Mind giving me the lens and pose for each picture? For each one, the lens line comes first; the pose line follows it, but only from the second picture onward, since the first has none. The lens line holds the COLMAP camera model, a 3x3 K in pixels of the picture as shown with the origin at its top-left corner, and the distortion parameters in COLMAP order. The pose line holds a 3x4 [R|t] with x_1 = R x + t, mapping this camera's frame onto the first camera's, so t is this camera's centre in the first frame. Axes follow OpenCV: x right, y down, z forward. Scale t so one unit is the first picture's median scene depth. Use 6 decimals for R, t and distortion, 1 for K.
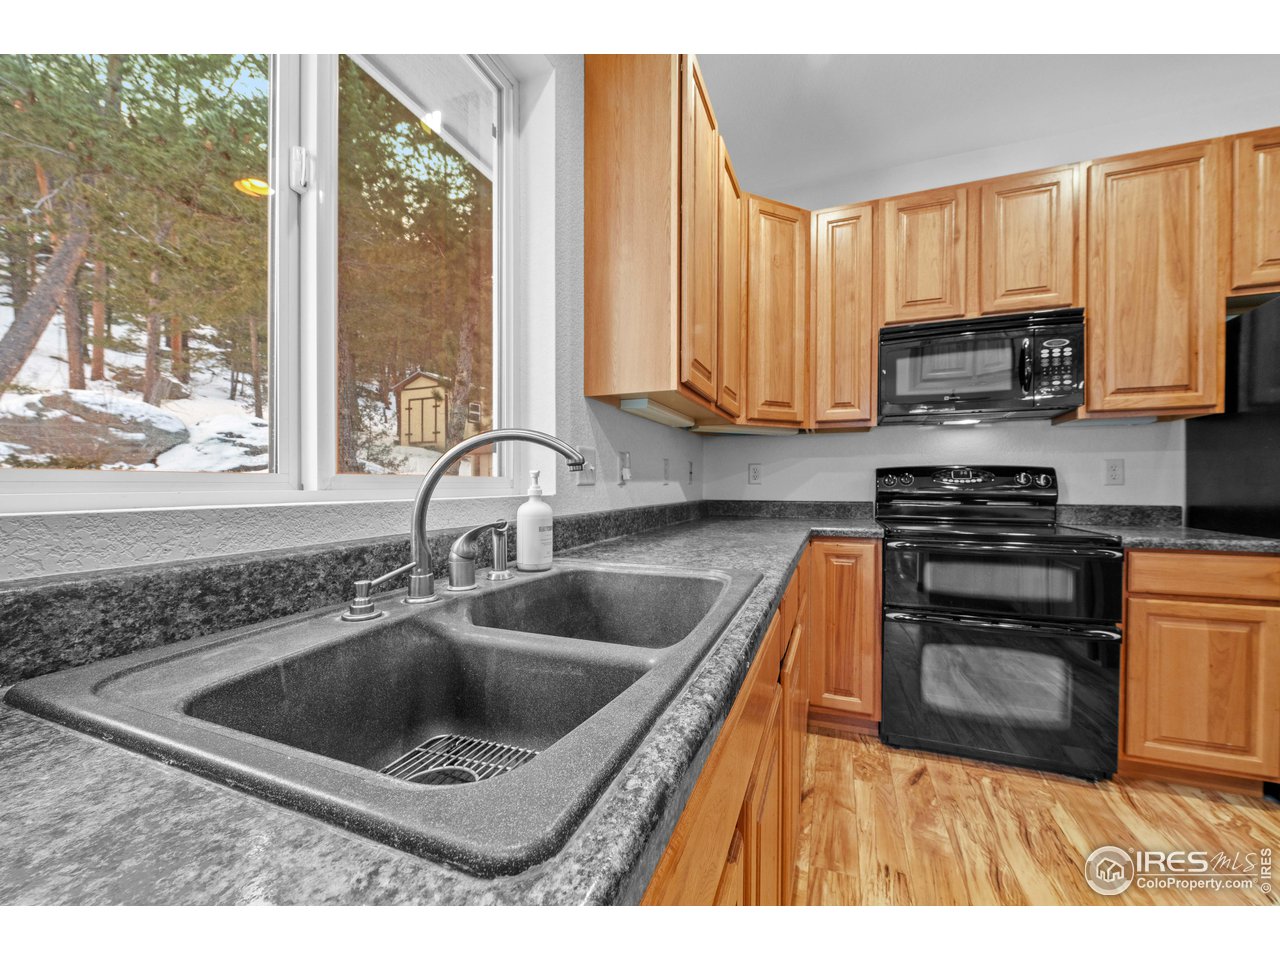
lens RADIAL K [[504.0, 0, 639.0], [0, 504.0, 491.1], [0, 0, 1]] dist [-0.006977, -0.000878]
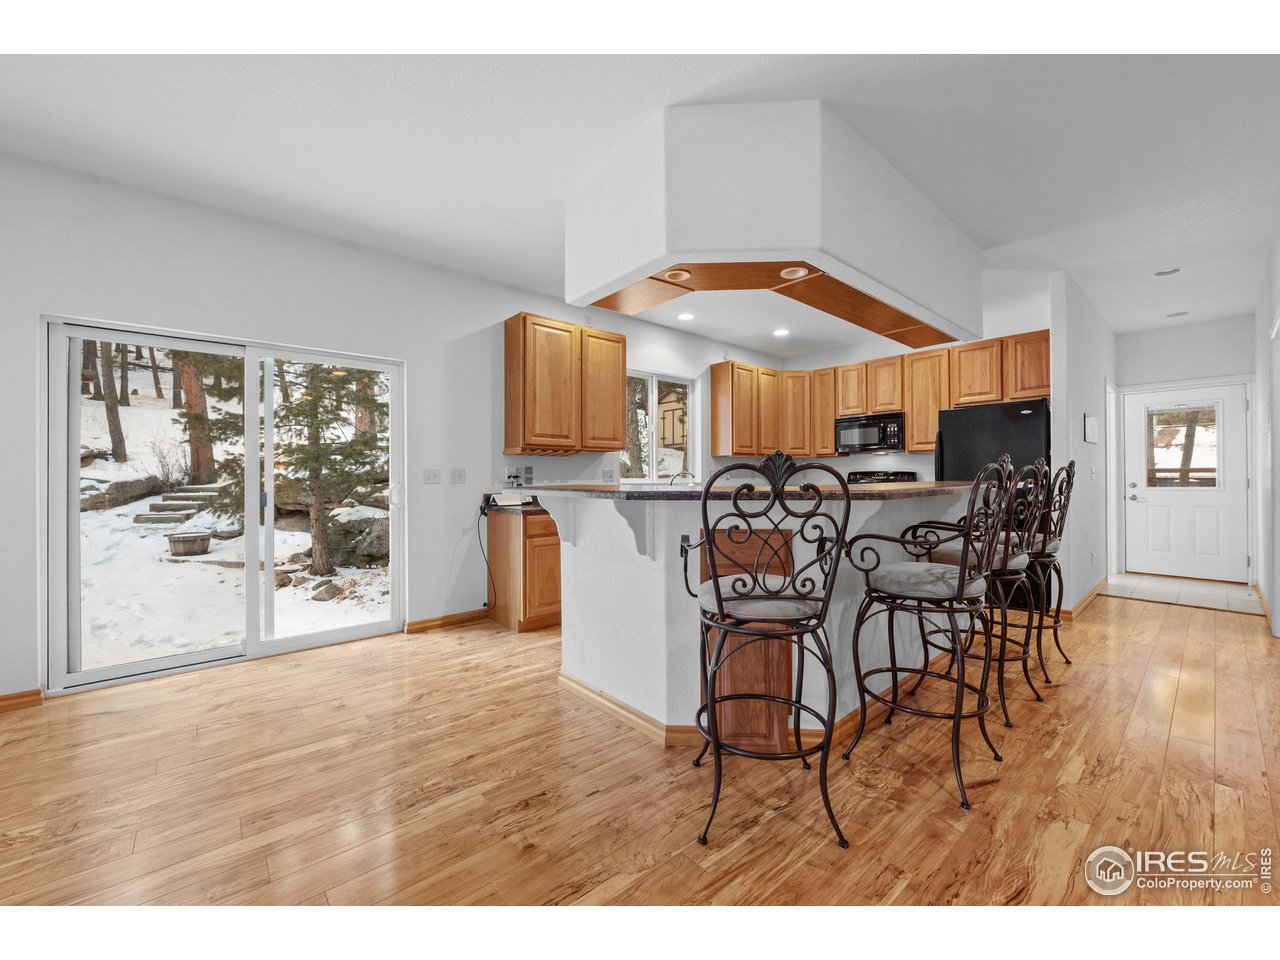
lens RADIAL K [[504.0, 0, 629.3], [0, 504.0, 474.6], [0, 0, 1]] dist [-0.006977, -0.000878]
pose [[0.880556, -0.005969, -0.473905, 0.848241], [-0.002415, 0.999851, -0.017079, 0.011982], [0.473937, 0.016184, 0.880410, -1.956502]]
